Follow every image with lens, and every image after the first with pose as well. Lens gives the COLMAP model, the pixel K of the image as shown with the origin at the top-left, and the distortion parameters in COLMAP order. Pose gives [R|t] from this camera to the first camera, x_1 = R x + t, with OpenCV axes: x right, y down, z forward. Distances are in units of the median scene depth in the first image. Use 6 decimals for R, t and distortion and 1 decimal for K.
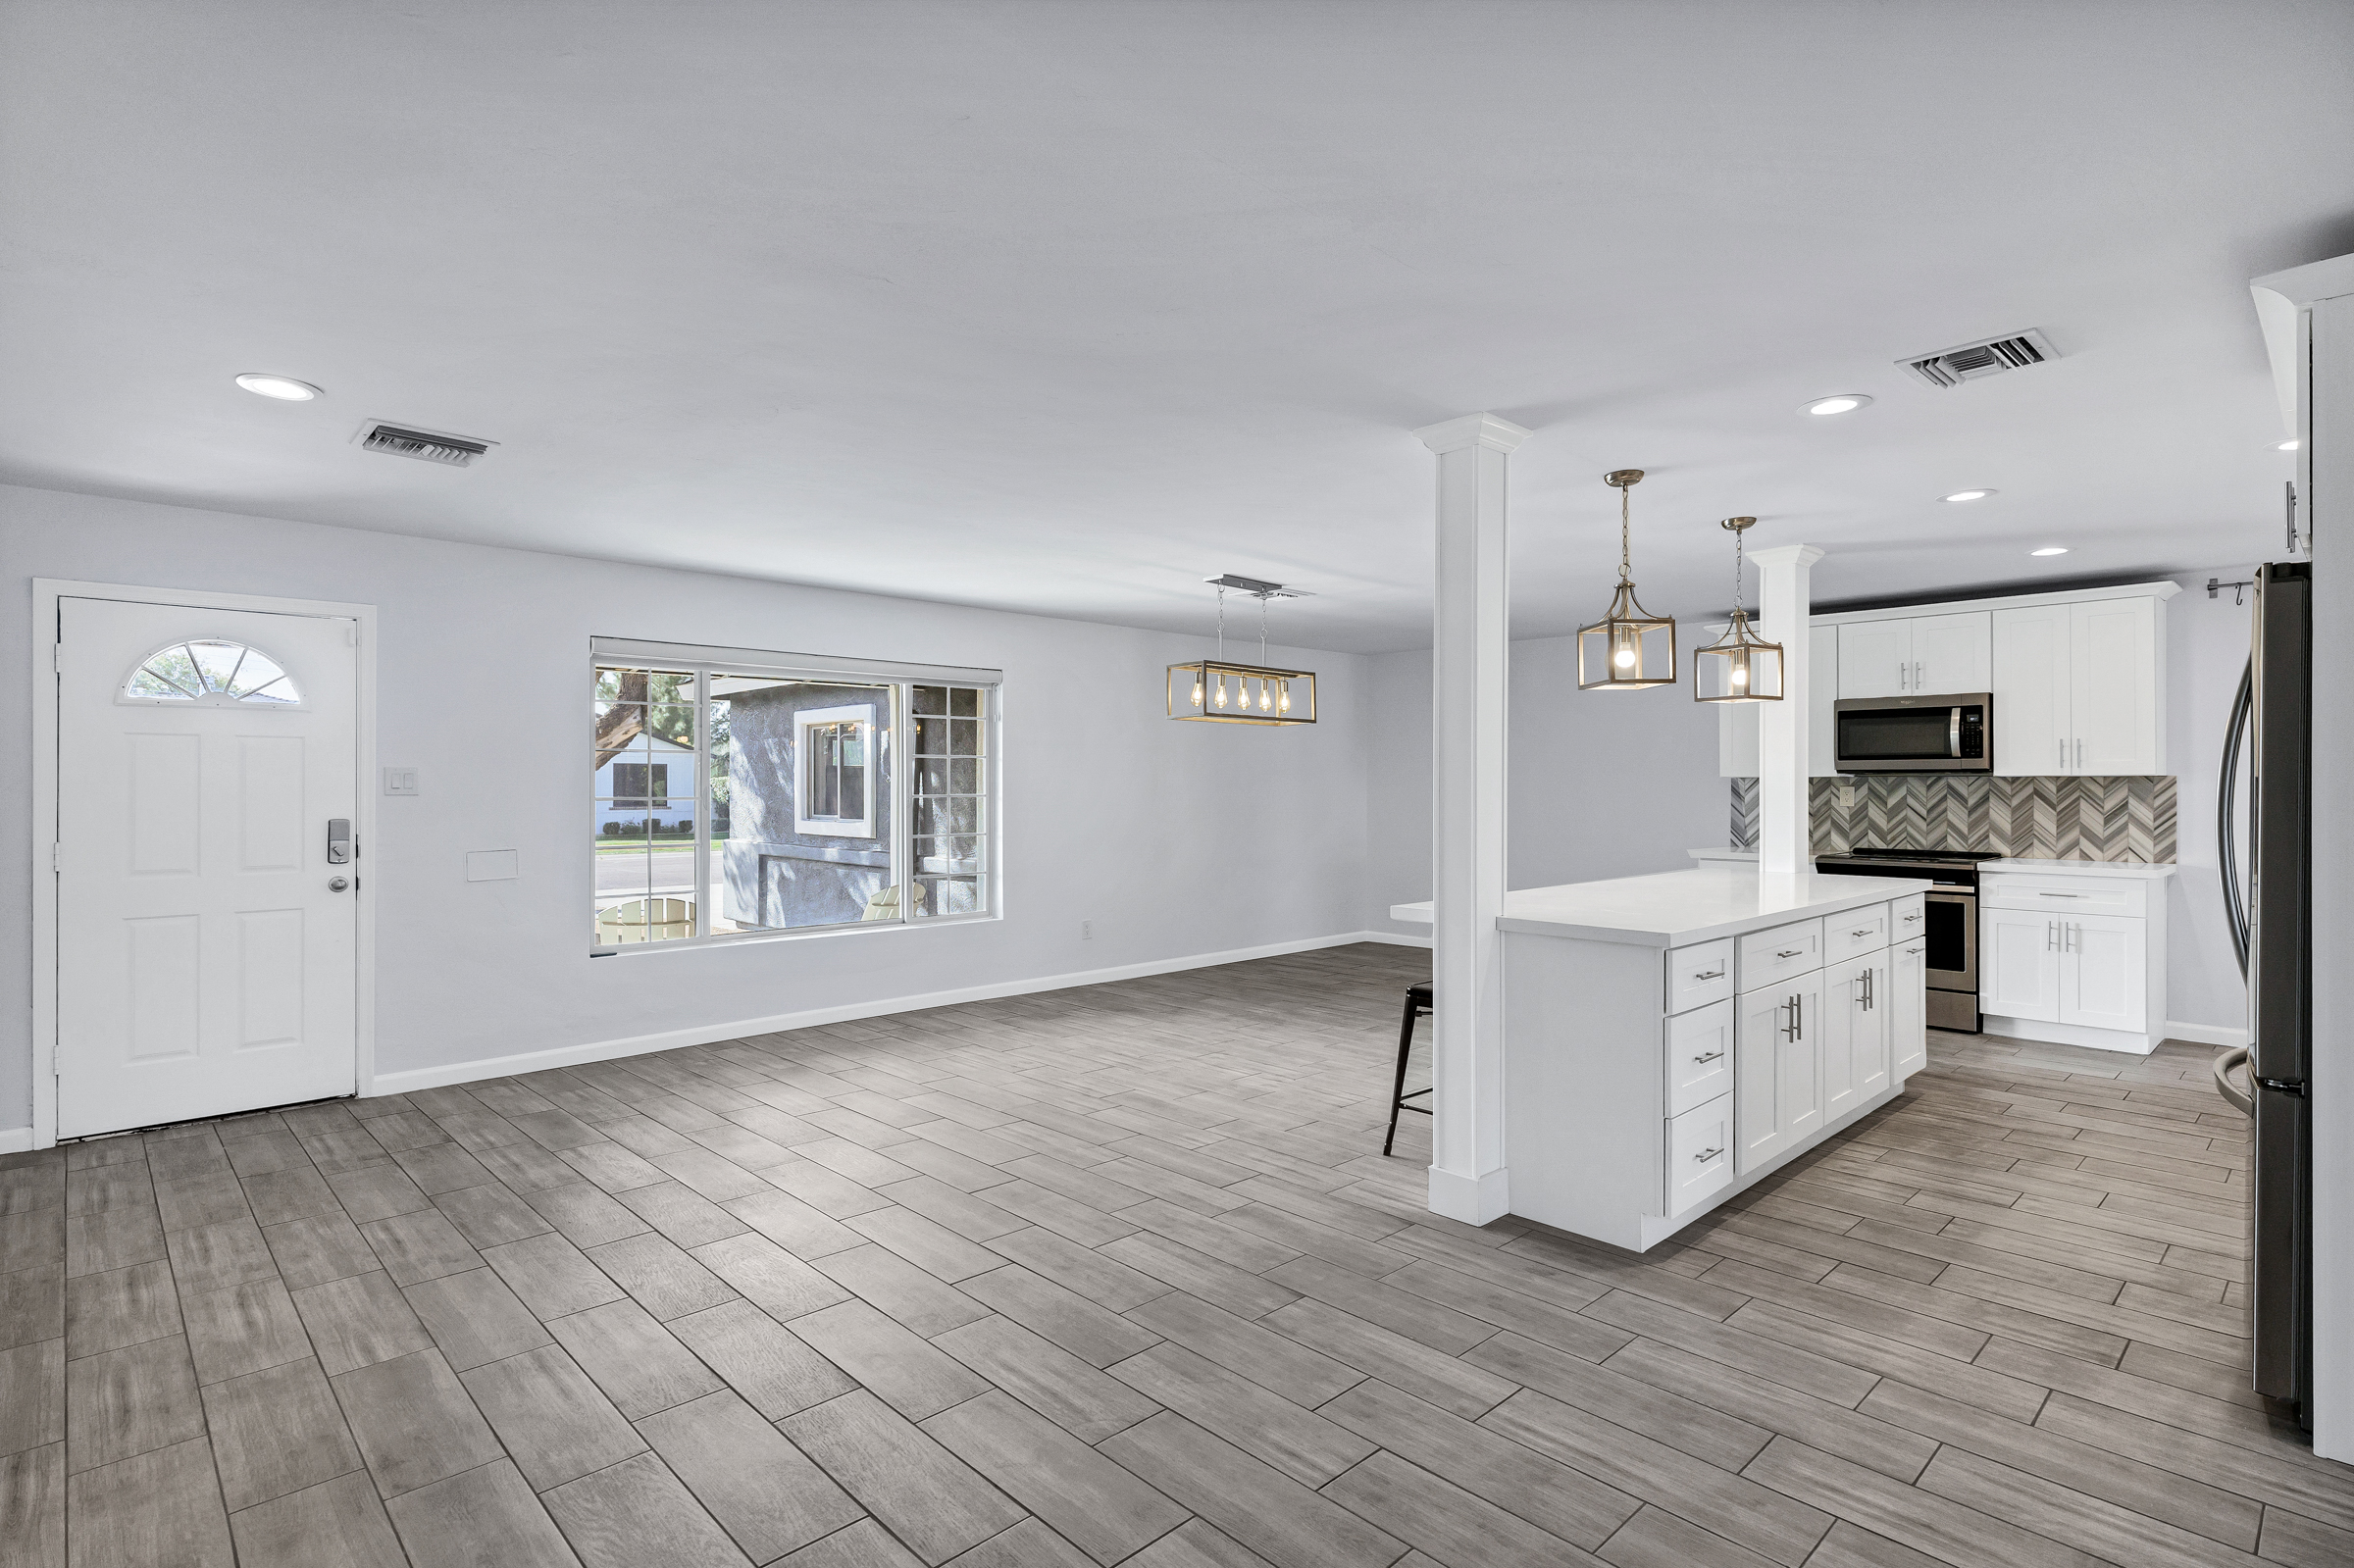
lens RADIAL K [[1159.1, 0, 1192.5], [0, 1159.1, 792.5], [0, 0, 1]] dist [0.003082, -0.000704]
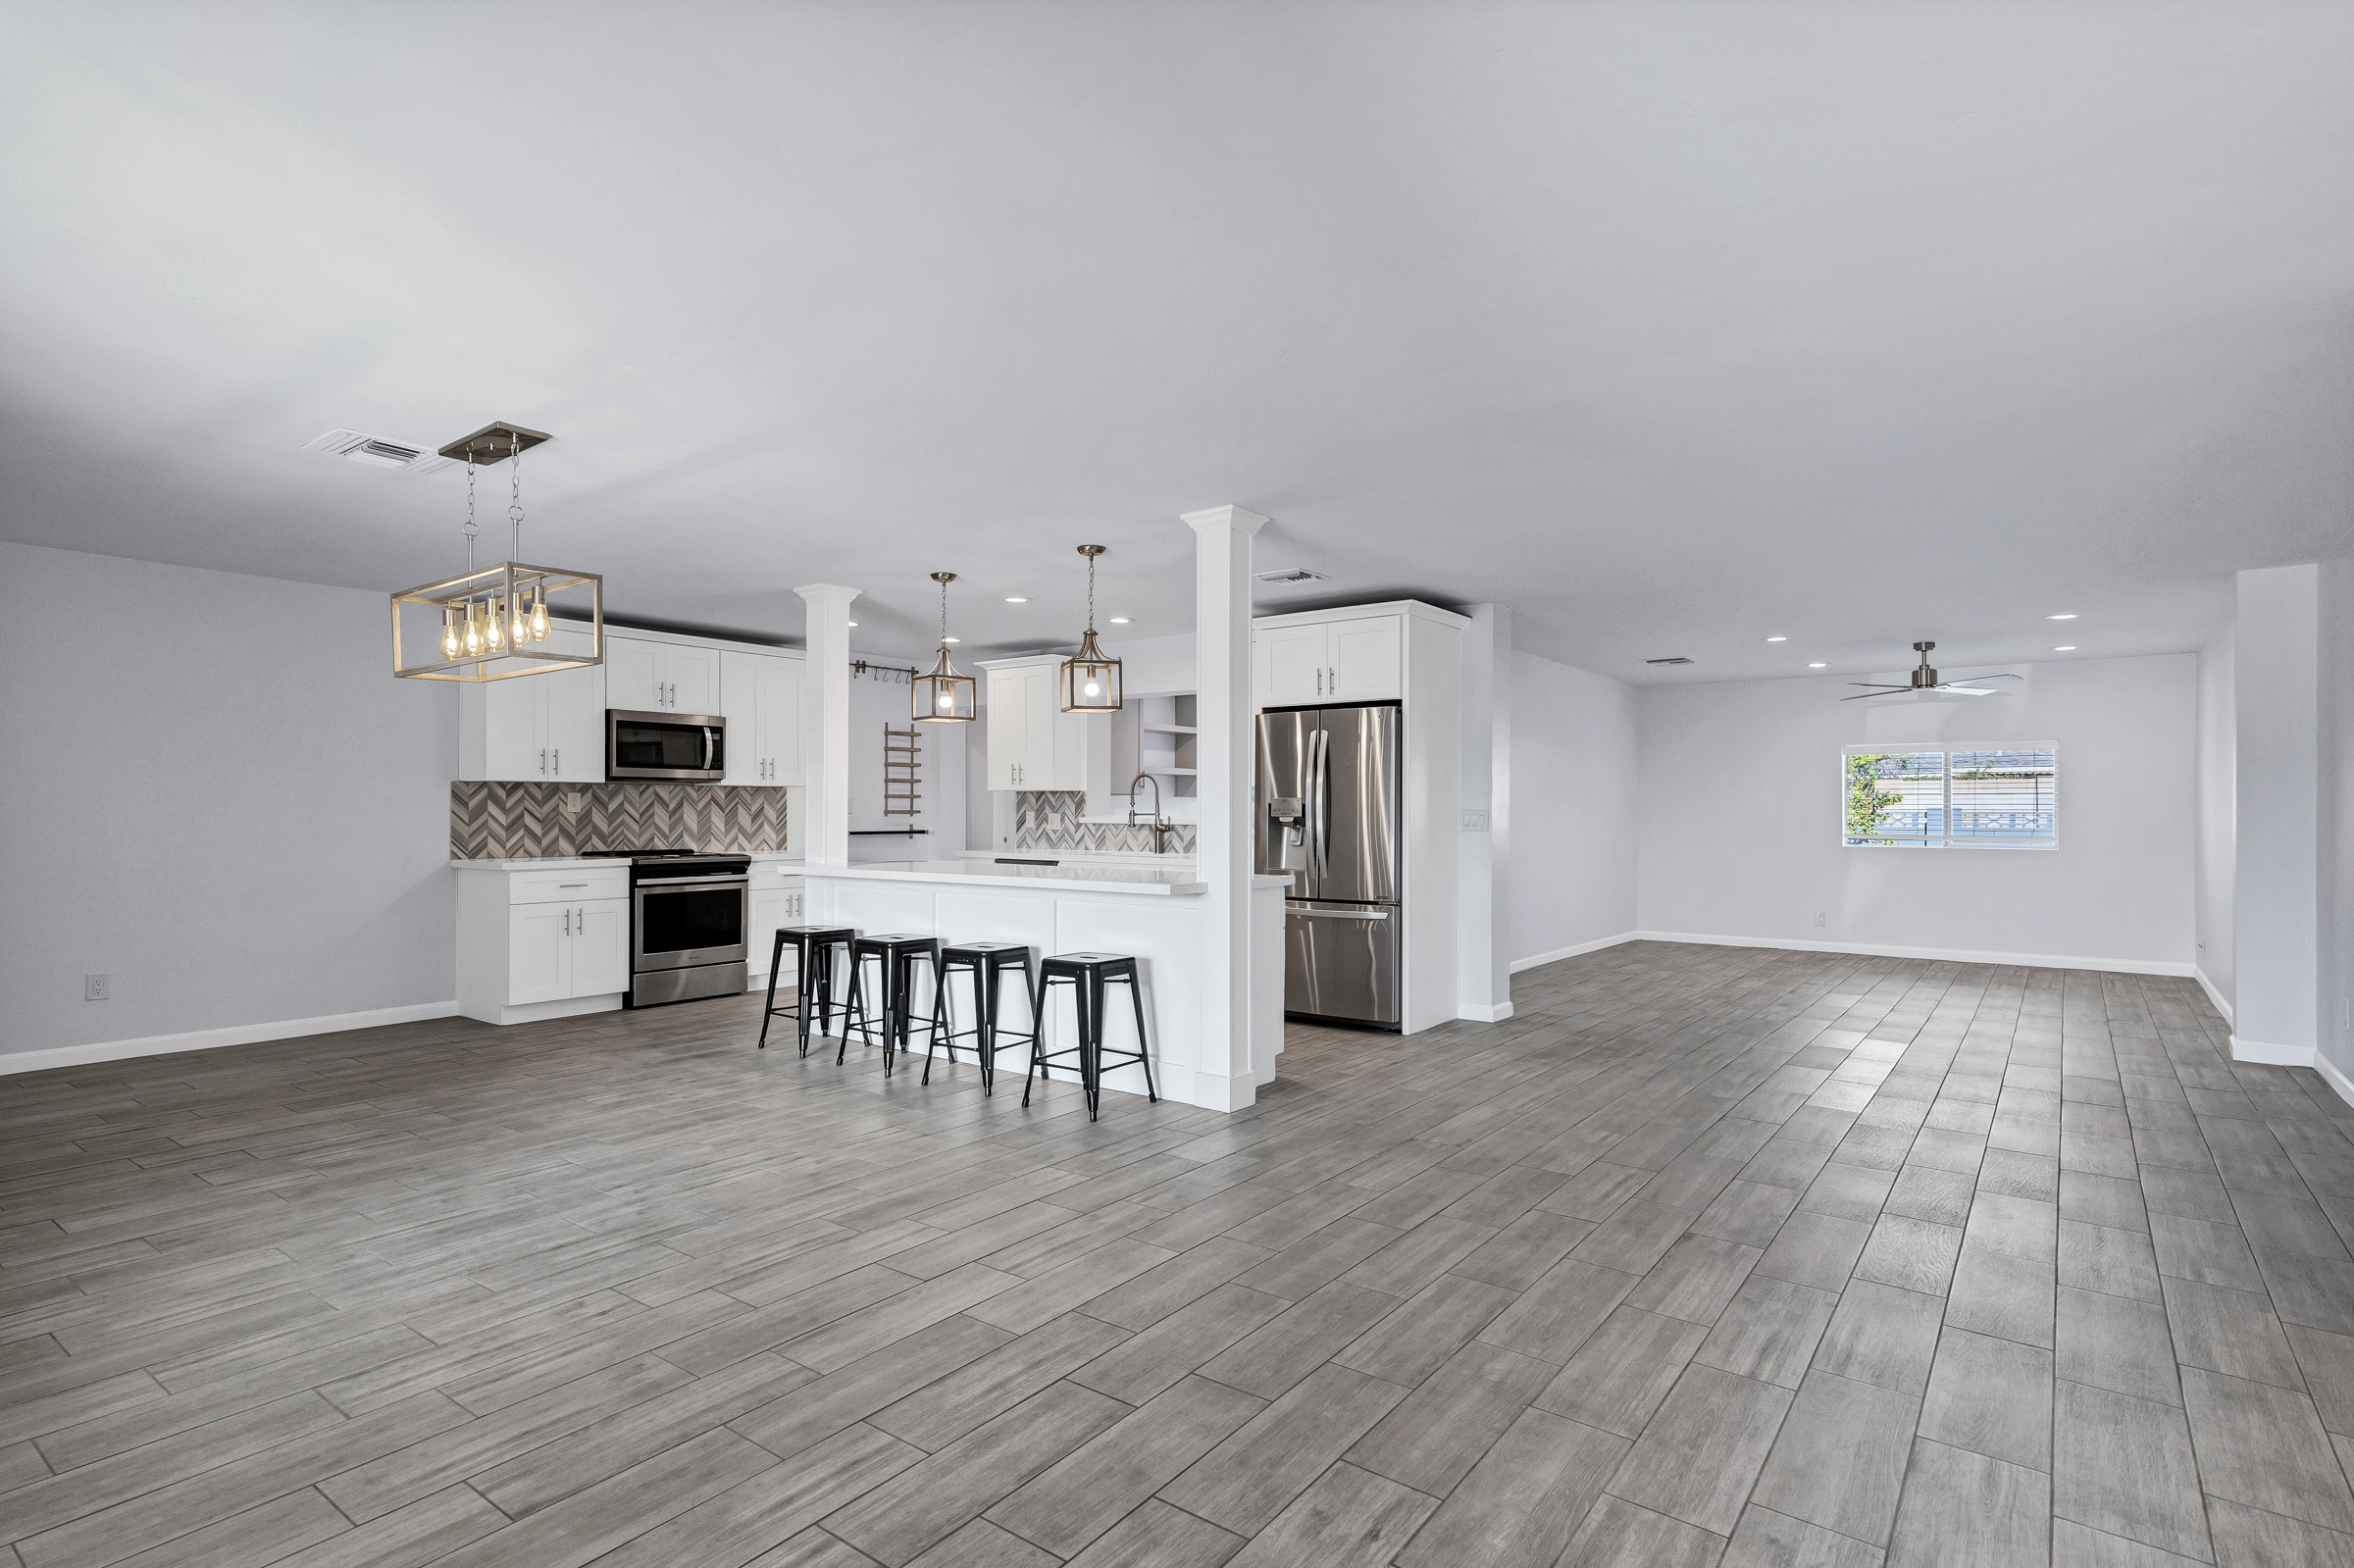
lens RADIAL K [[1159.1, 0, 1189.5], [0, 1159.1, 780.6], [0, 0, 1]] dist [0.003082, -0.000704]
pose [[-0.152604, 0.025686, 0.987954, -0.621388], [0.007500, 0.999664, -0.024832, 0.016143], [-0.988259, 0.003620, -0.152746, 0.727815]]
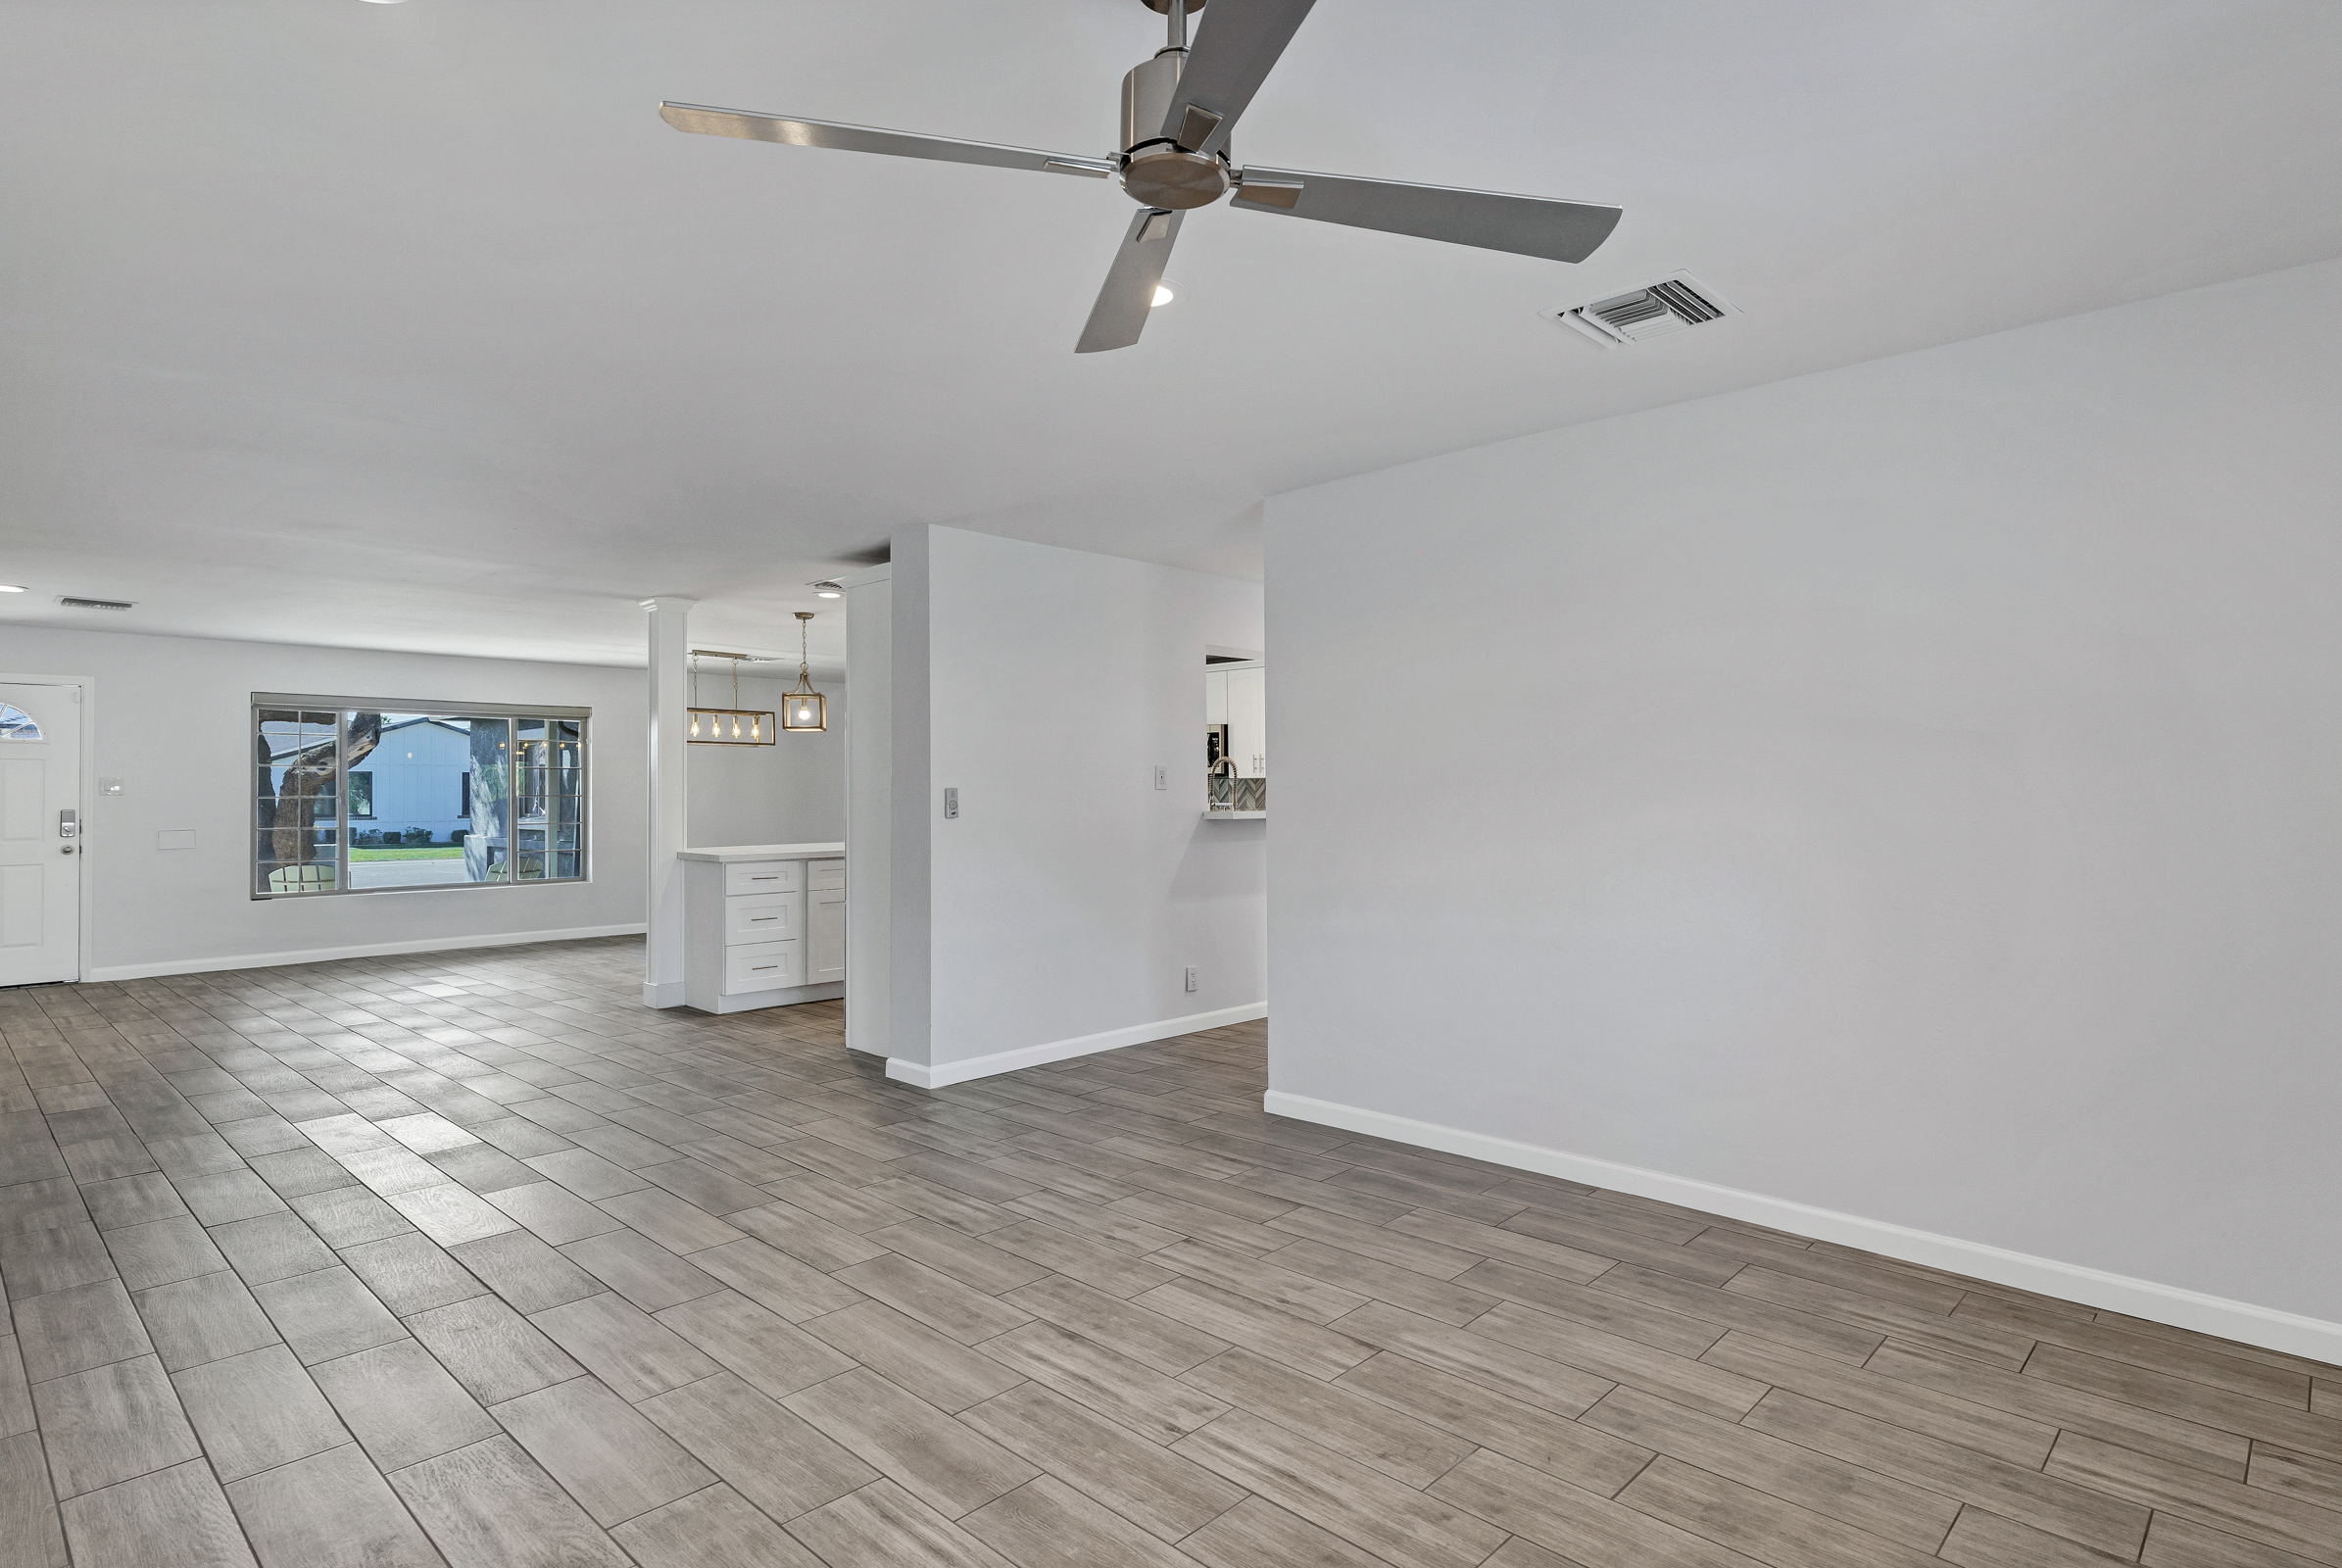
lens RADIAL K [[1153.4, 0, 1215.9], [0, 1153.4, 774.9], [0, 0, 1]] dist [0.003082, -0.000704]
pose [[0.997188, -0.005174, 0.074759, 0.568522], [0.006491, 0.999828, -0.017384, 0.010012], [-0.074657, 0.017821, 0.997050, -0.559776]]
